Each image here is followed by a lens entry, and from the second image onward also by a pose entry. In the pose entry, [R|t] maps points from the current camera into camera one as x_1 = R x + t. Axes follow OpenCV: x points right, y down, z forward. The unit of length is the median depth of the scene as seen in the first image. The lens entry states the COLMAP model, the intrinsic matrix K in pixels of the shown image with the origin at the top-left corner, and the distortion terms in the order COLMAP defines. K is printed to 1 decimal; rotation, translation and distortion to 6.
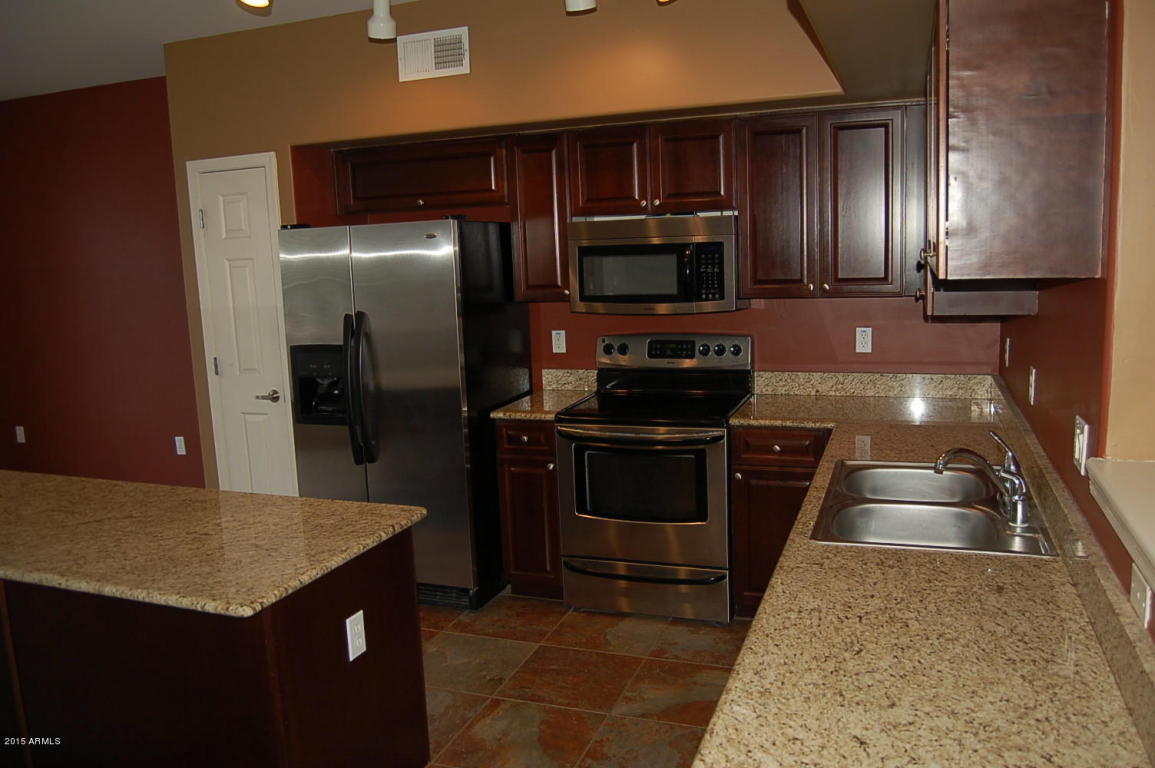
lens RADIAL K [[905.3, 0, 585.8], [0, 905.3, 382.9], [0, 0, 1]] dist [-0.092132, 0.035146]
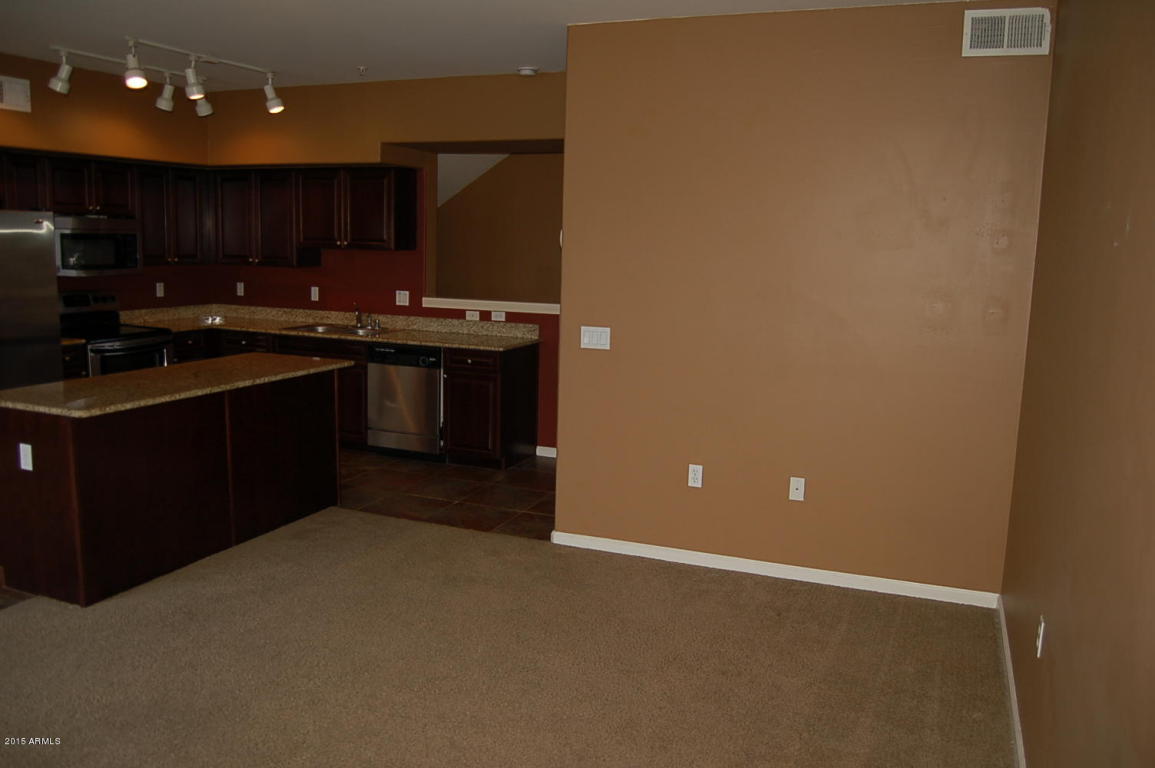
lens RADIAL K [[905.3, 0, 578.5], [0, 905.3, 383.4], [0, 0, 1]] dist [-0.092132, 0.035146]
pose [[0.034024, -0.119093, 0.992300, -1.553157], [0.123869, 0.985722, 0.114057, 0.041794], [-0.991715, 0.119035, 0.048290, 0.085304]]
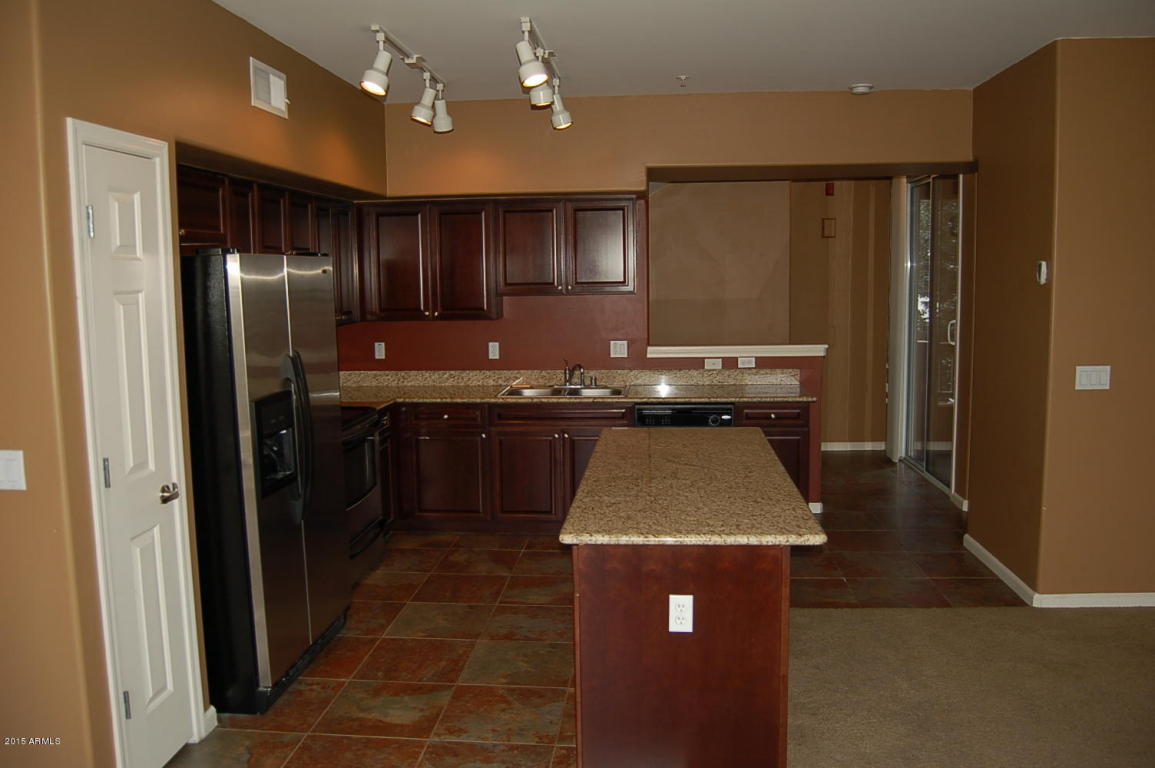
lens RADIAL K [[905.3, 0, 580.4], [0, 905.3, 380.3], [0, 0, 1]] dist [-0.092132, 0.035146]
pose [[-0.264147, -0.069648, 0.961964, -1.225107], [0.170946, 0.978217, 0.117765, -0.108777], [-0.949212, 0.195551, -0.246487, 0.973707]]
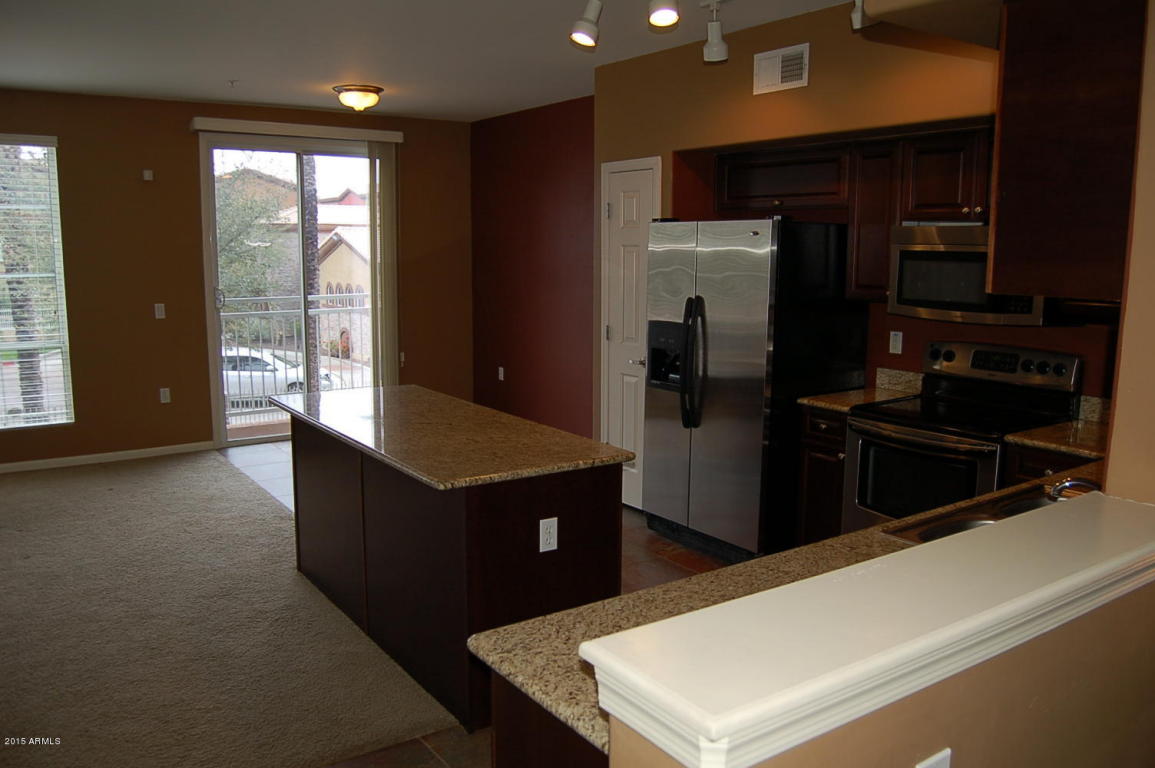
lens RADIAL K [[905.3, 0, 577.8], [0, 905.3, 390.0], [0, 0, 1]] dist [-0.092132, 0.035146]
pose [[0.818740, 0.132076, -0.558767, 0.291793], [-0.123478, 0.990915, 0.053296, -0.002180], [0.560730, 0.025360, 0.827611, -0.045714]]
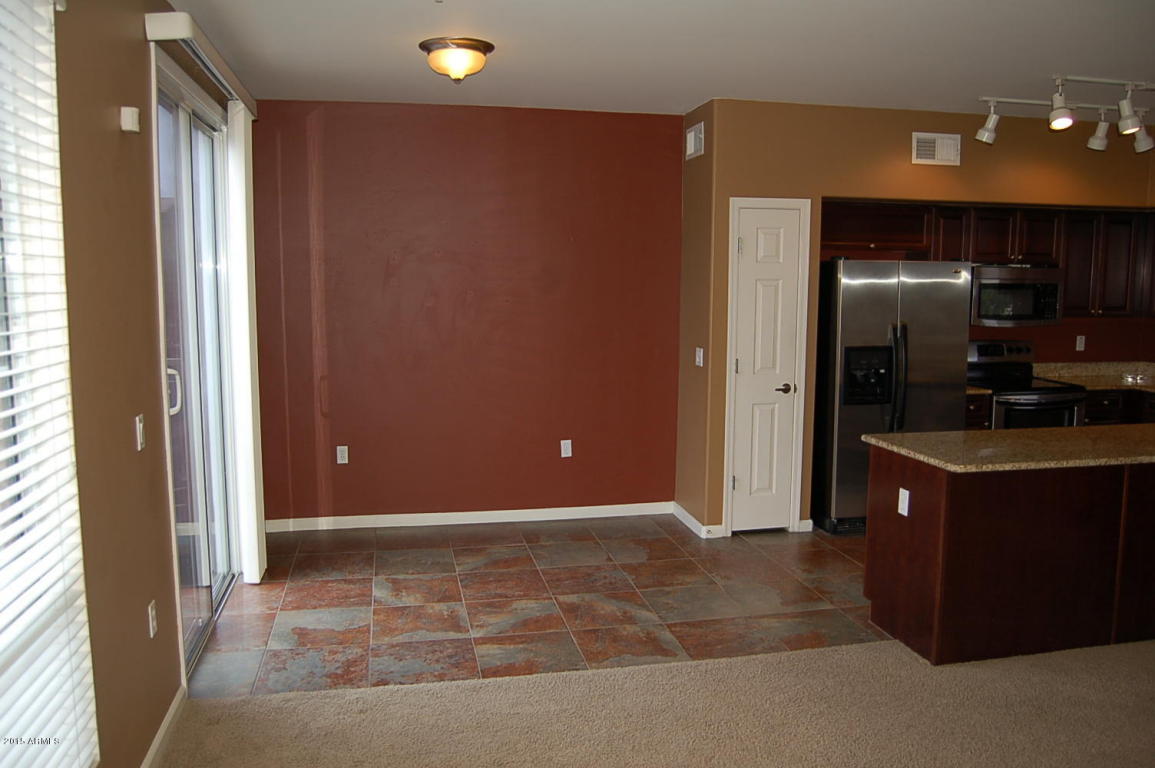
lens RADIAL K [[905.3, 0, 581.9], [0, 905.3, 384.7], [0, 0, 1]] dist [-0.092132, 0.035146]
pose [[0.846518, -0.023439, 0.531844, -1.453980], [0.046309, 0.998485, -0.029705, 0.038686], [-0.530342, 0.049775, 0.846321, 0.084453]]
